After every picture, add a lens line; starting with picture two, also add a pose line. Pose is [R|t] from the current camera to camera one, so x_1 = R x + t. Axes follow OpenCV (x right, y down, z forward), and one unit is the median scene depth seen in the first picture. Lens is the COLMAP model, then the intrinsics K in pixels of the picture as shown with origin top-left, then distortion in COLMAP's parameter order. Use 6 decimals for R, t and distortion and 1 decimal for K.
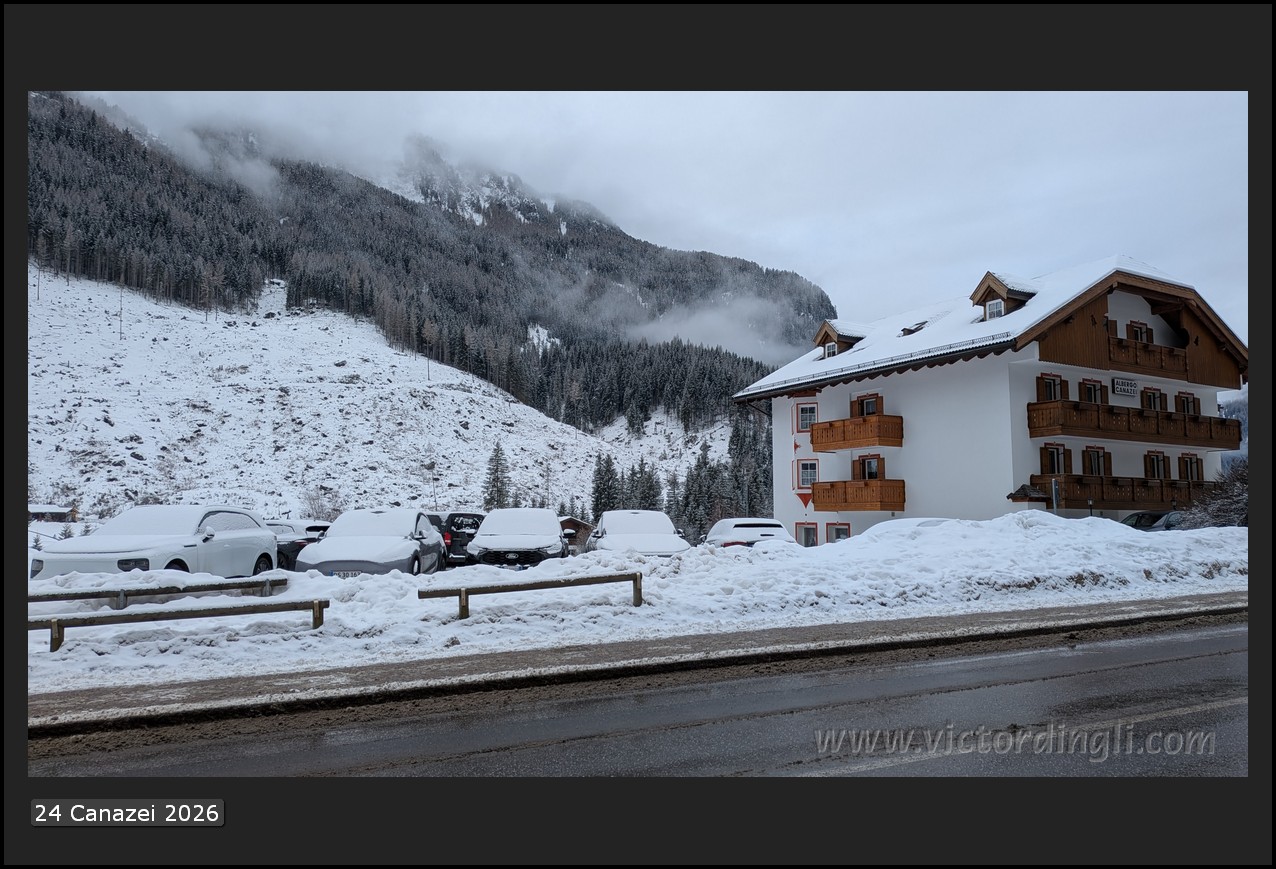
lens RADIAL K [[929.1, 0, 641.1], [0, 929.1, 404.4], [0, 0, 1]] dist [0.038713, -0.022860]
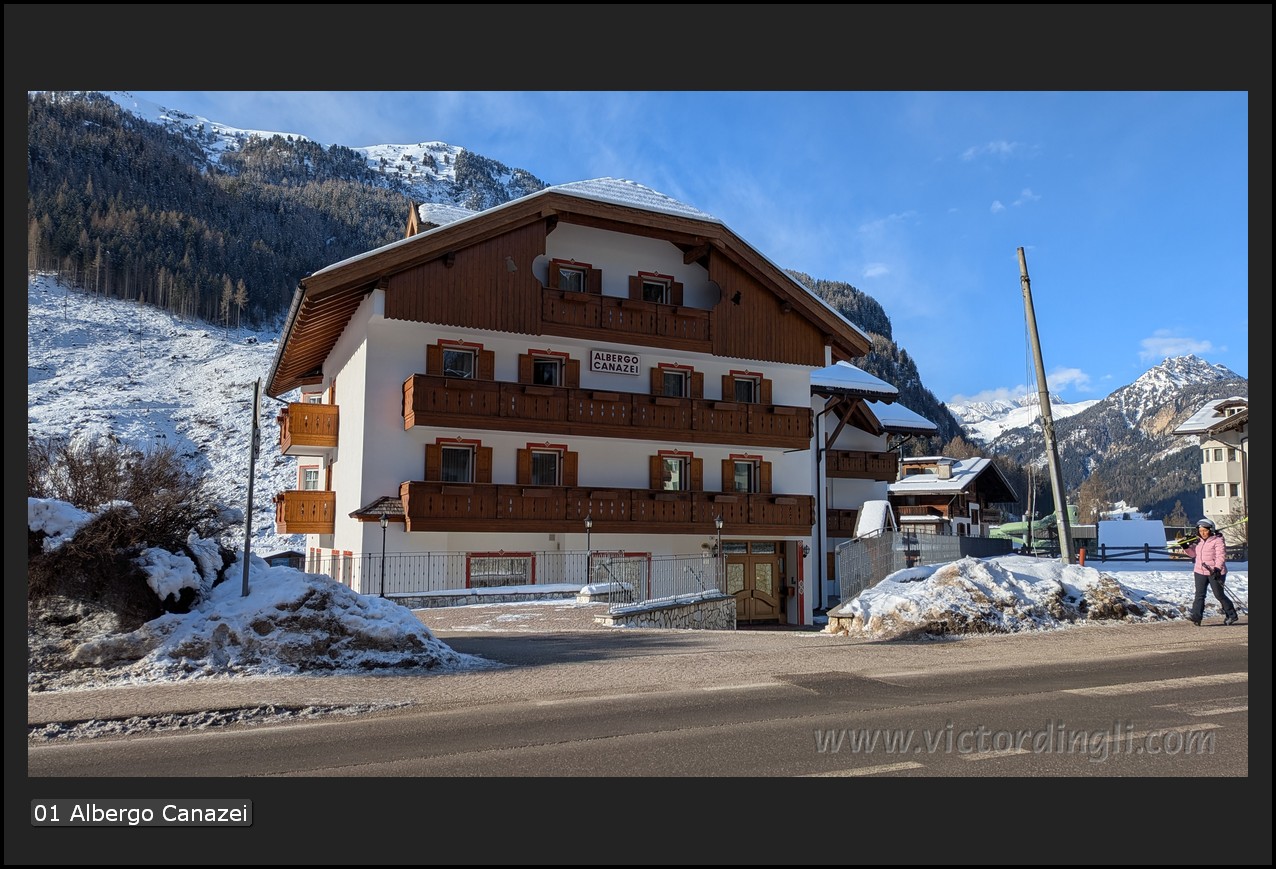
lens RADIAL K [[929.1, 0, 638.0], [0, 929.1, 428.0], [0, 0, 1]] dist [0.038713, -0.022860]
pose [[0.995480, 0.004567, -0.094861, 0.577831], [-0.004399, 0.999988, 0.001982, 0.028568], [0.094869, -0.001555, 0.995489, 0.287874]]
